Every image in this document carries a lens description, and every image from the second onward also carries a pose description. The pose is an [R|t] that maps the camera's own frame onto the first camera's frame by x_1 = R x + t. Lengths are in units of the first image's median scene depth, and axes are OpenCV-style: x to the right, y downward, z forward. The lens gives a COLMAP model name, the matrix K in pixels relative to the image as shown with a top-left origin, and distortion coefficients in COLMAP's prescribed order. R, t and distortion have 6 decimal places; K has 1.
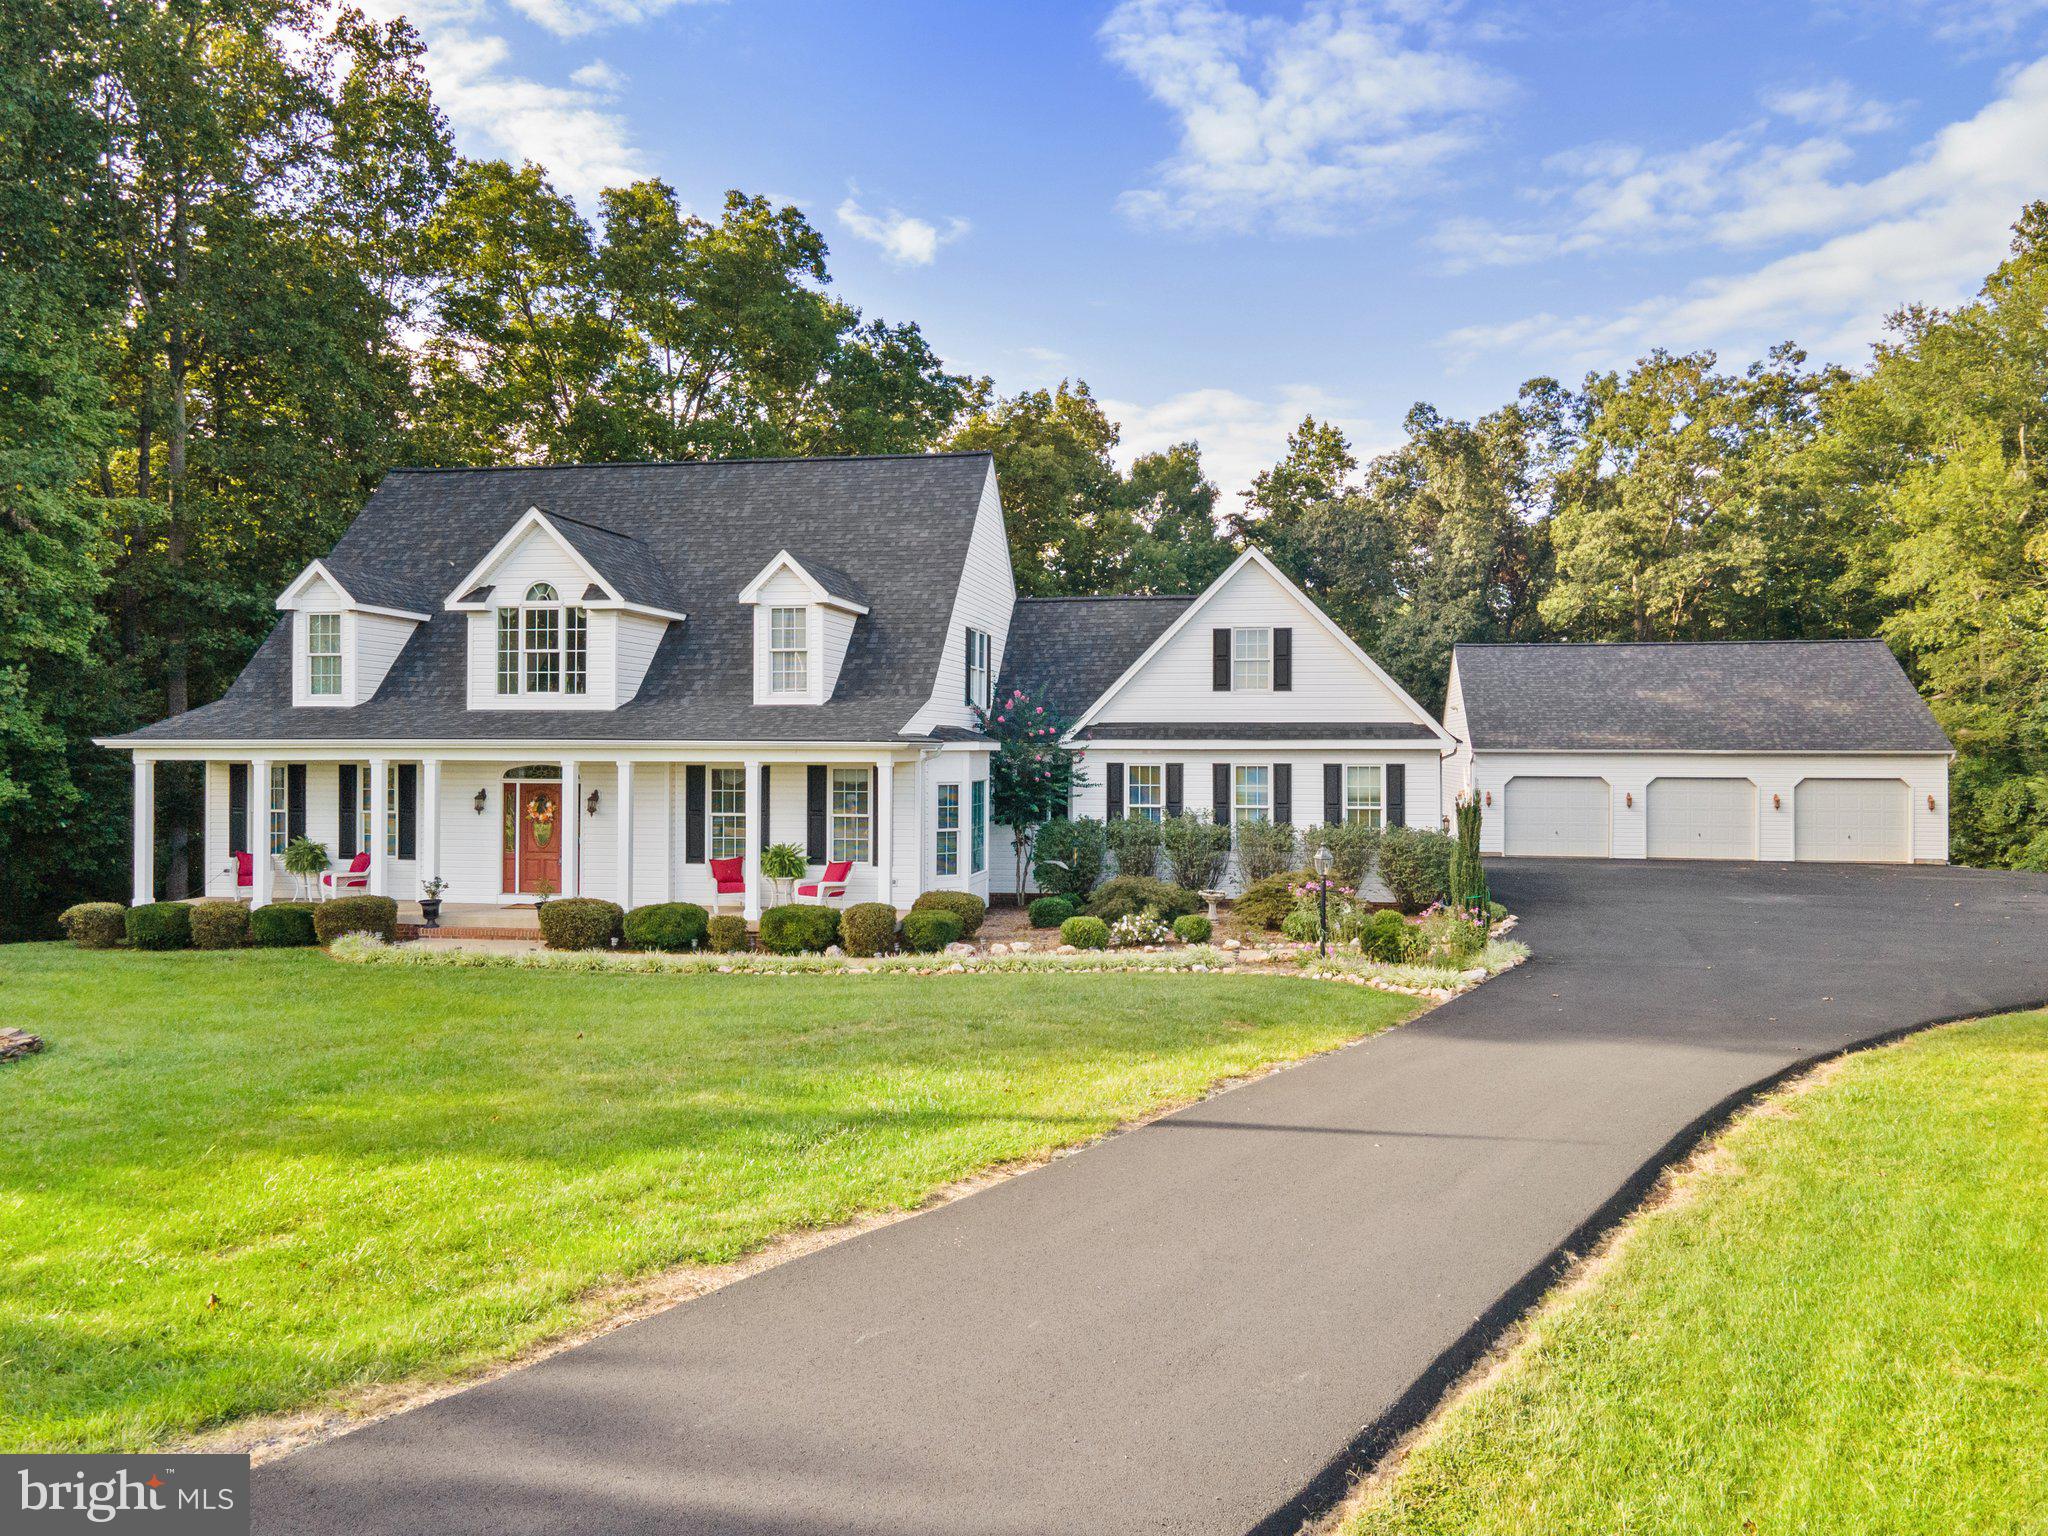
lens RADIAL K [[1497.5, 0, 1016.8], [0, 1497.5, 760.0], [0, 0, 1]] dist [0.007851, 0.055335]
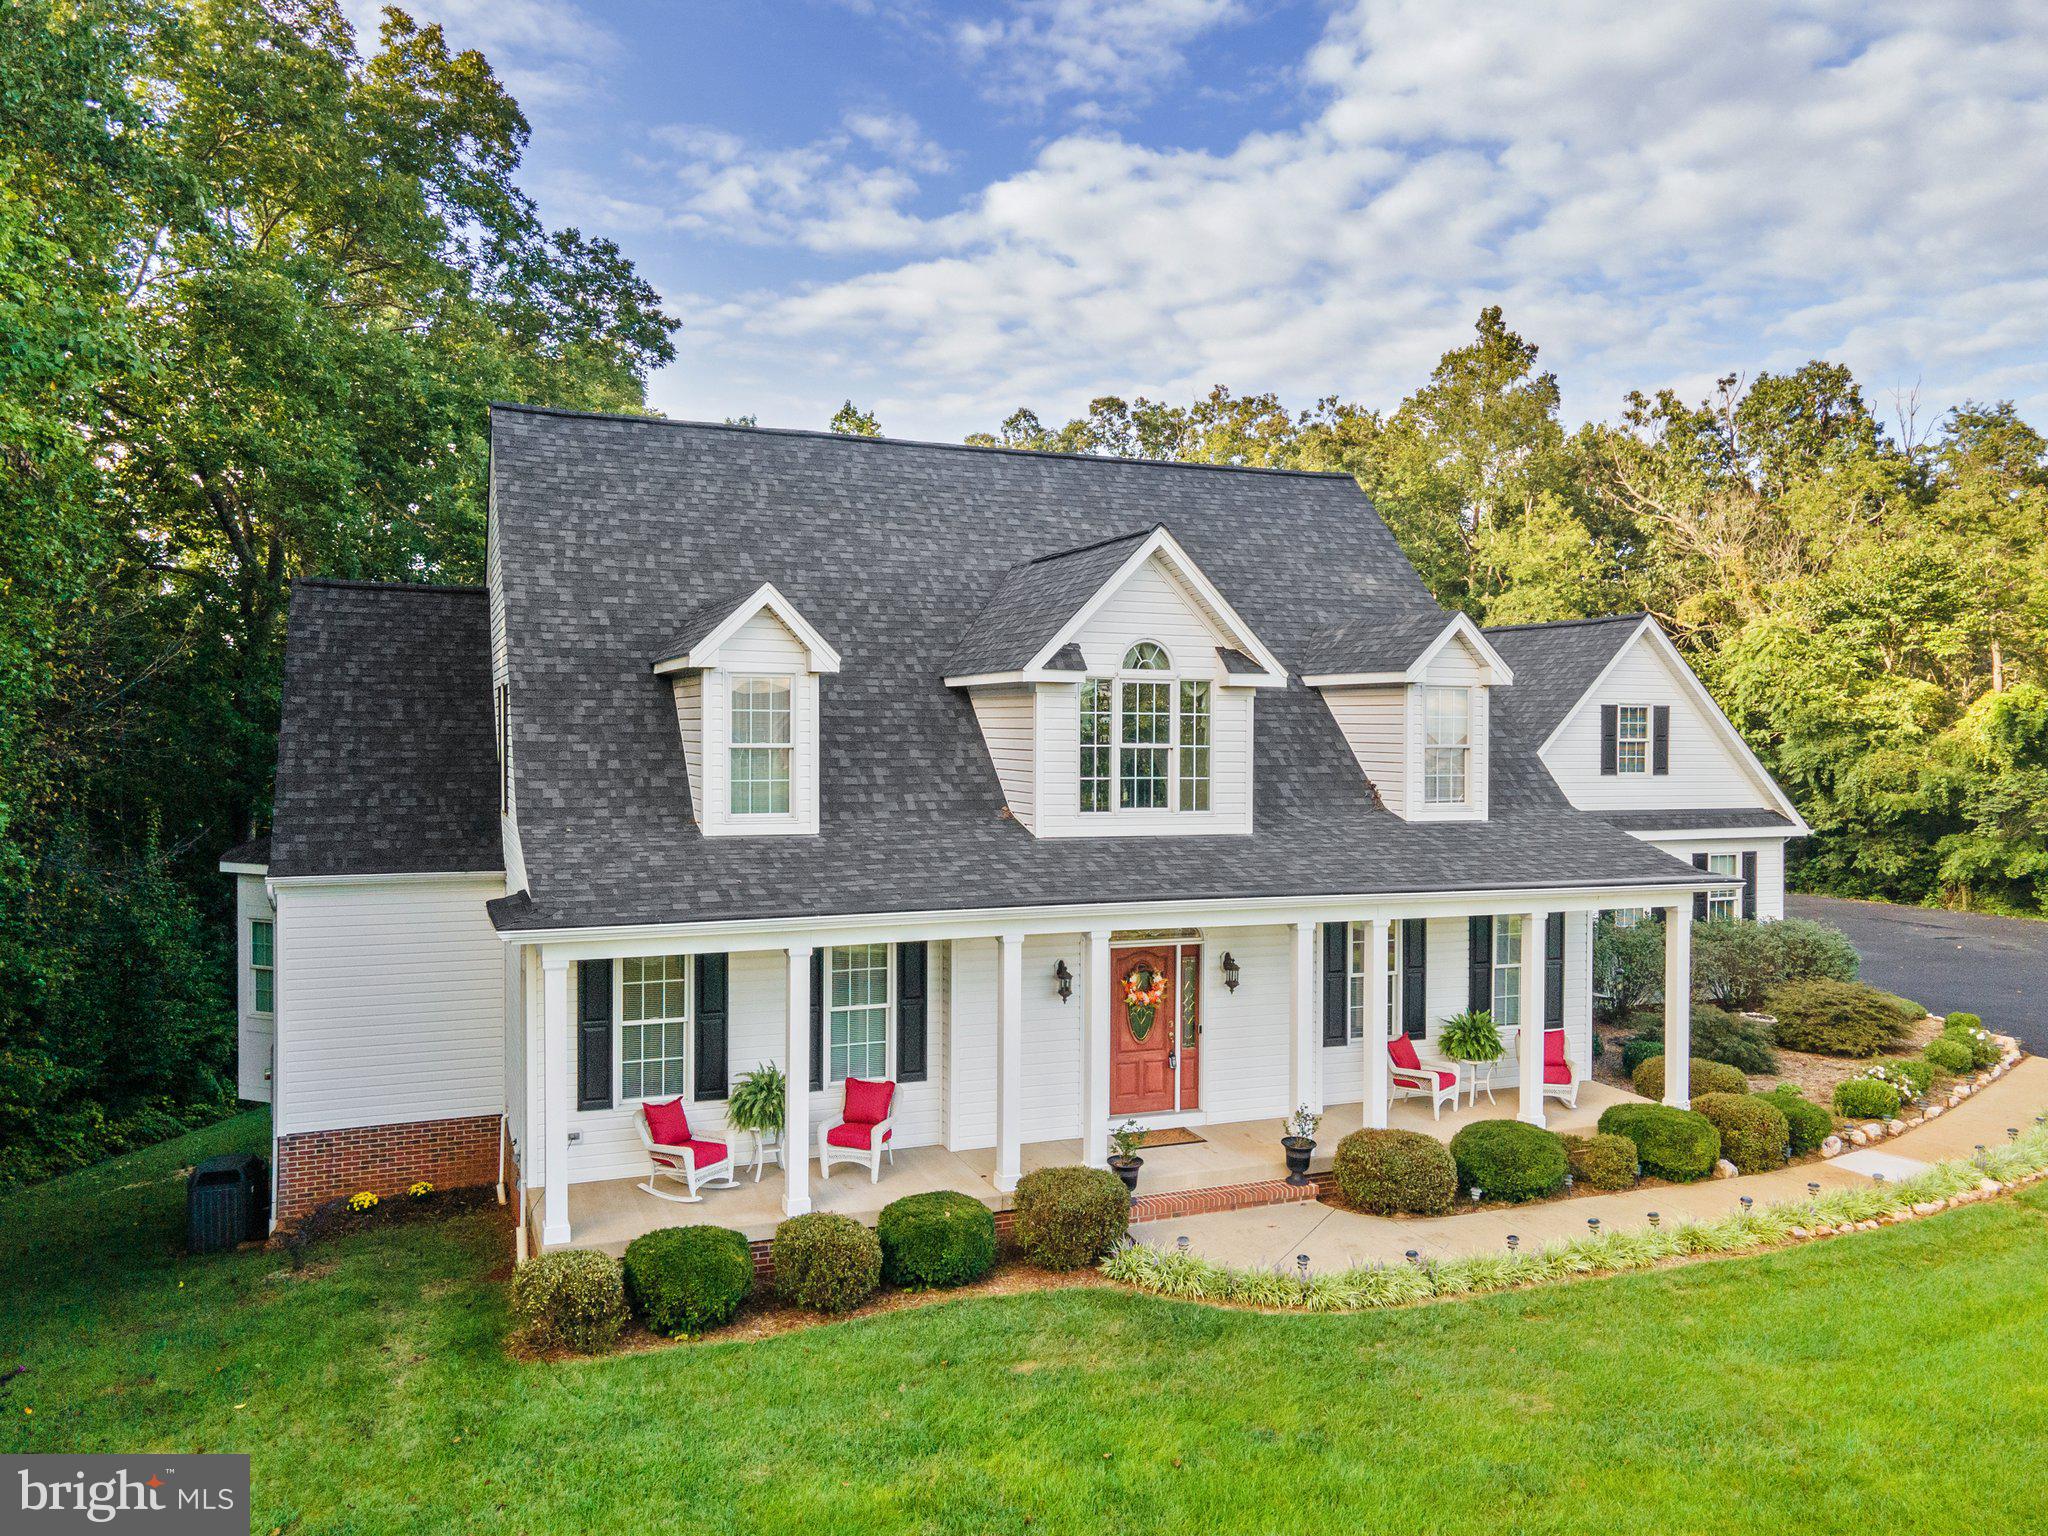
lens RADIAL K [[1536.0, 0, 1022.1], [0, 1536.0, 772.3], [0, 0, 1]] dist [0.061402, 0.001831]
pose [[0.844259, -0.009412, 0.535853, -0.647336], [-0.003422, 0.999731, 0.022952, -0.068238], [-0.535925, -0.021211, 0.843999, 0.412383]]
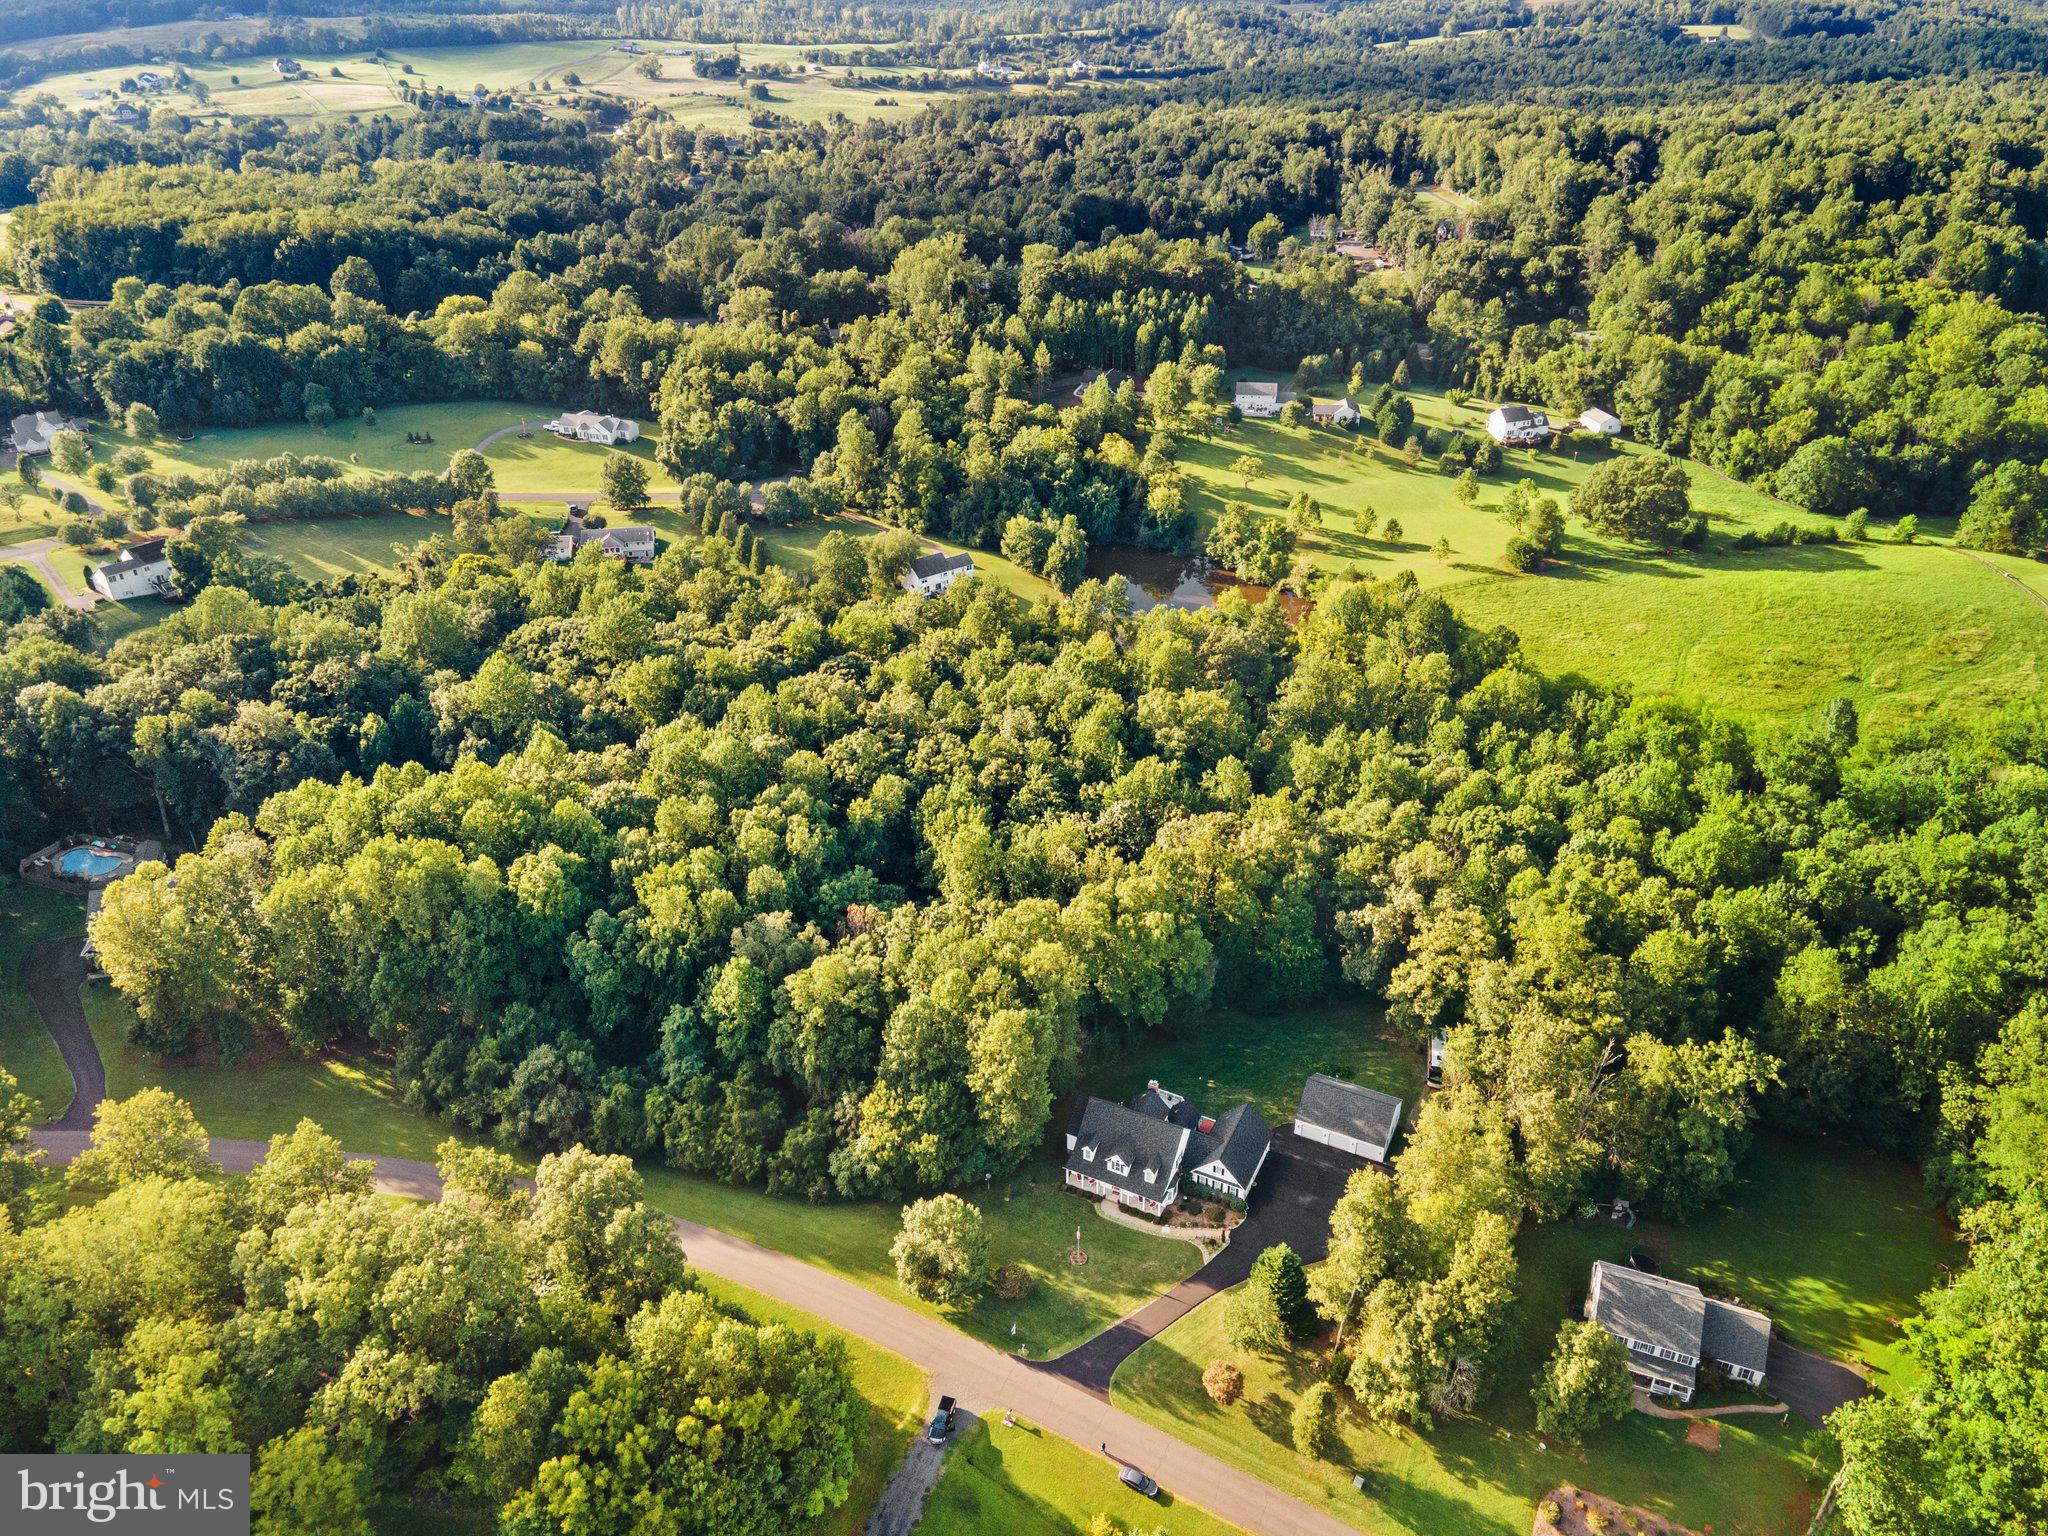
lens RADIAL K [[1491.8, 0, 1030.5], [0, 1491.8, 743.8], [0, 0, 1]] dist [0.015811, 0.048165]
pose [[0.962543, 0.131263, -0.237236, 0.682900], [0.004075, 0.867891, 0.496737, -5.045589], [0.271098, -0.479098, 0.834848, -3.898729]]
